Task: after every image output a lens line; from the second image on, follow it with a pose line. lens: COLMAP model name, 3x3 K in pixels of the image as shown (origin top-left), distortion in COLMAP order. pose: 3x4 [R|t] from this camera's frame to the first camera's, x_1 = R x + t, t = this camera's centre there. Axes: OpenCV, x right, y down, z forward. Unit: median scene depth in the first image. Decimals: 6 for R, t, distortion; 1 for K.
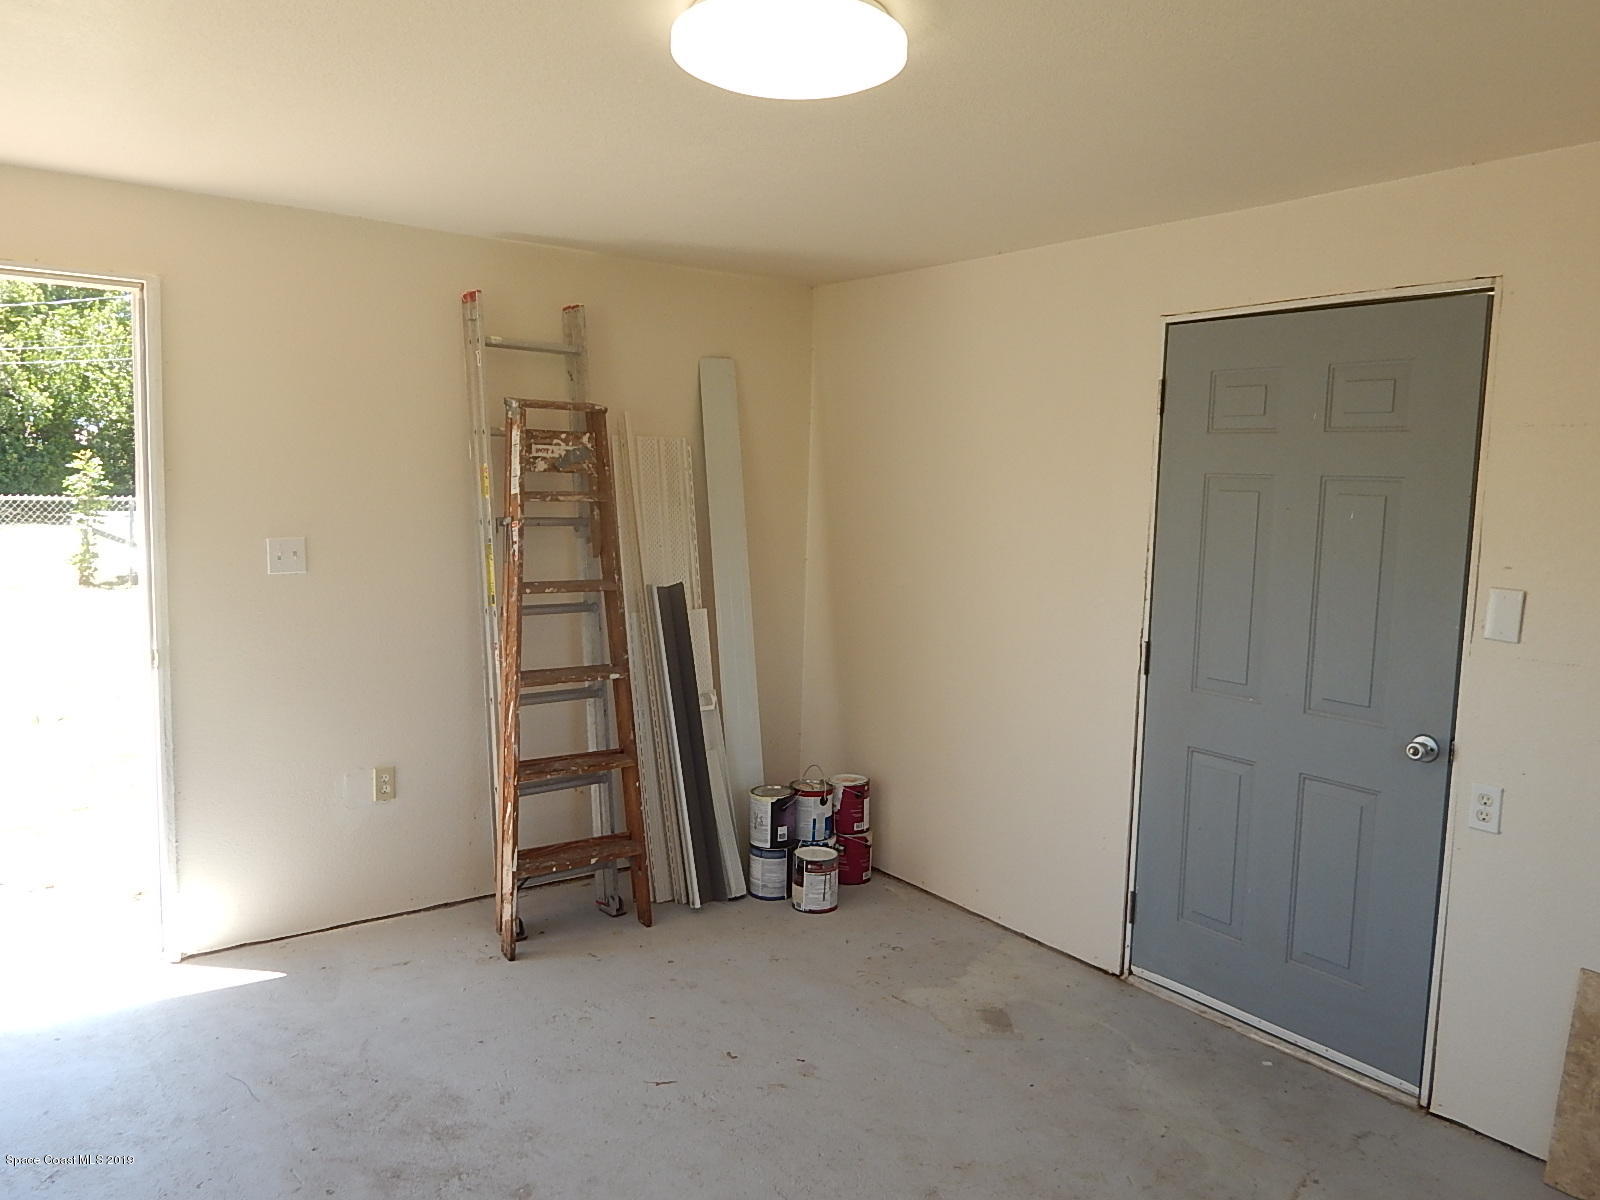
lens RADIAL K [[1152.1, 0, 796.9], [0, 1152.1, 604.6], [0, 0, 1]] dist [-0.010568, 0.007727]
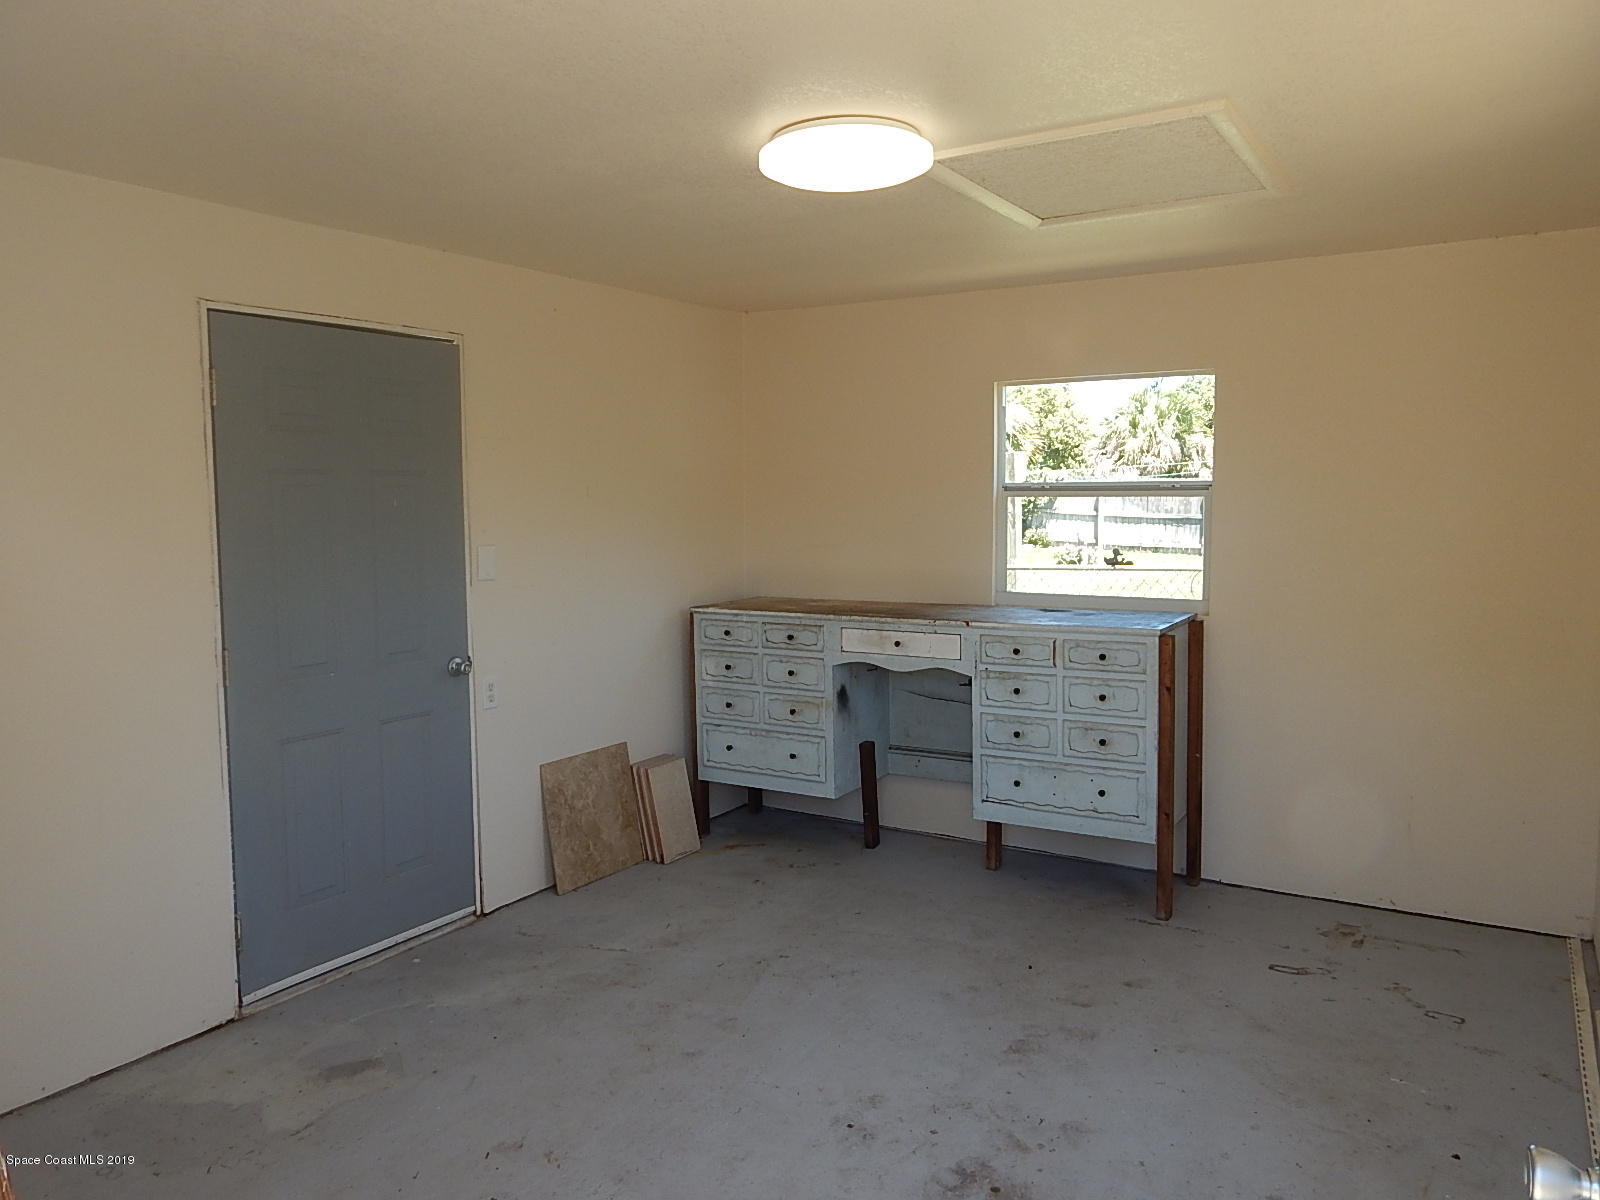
lens RADIAL K [[1152.1, 0, 798.2], [0, 1152.1, 595.8], [0, 0, 1]] dist [-0.010568, 0.007727]
pose [[-0.368199, -0.105646, 0.923725, -0.808855], [0.099345, 0.983365, 0.152066, -0.118540], [-0.924424, 0.147758, -0.351578, 1.000676]]
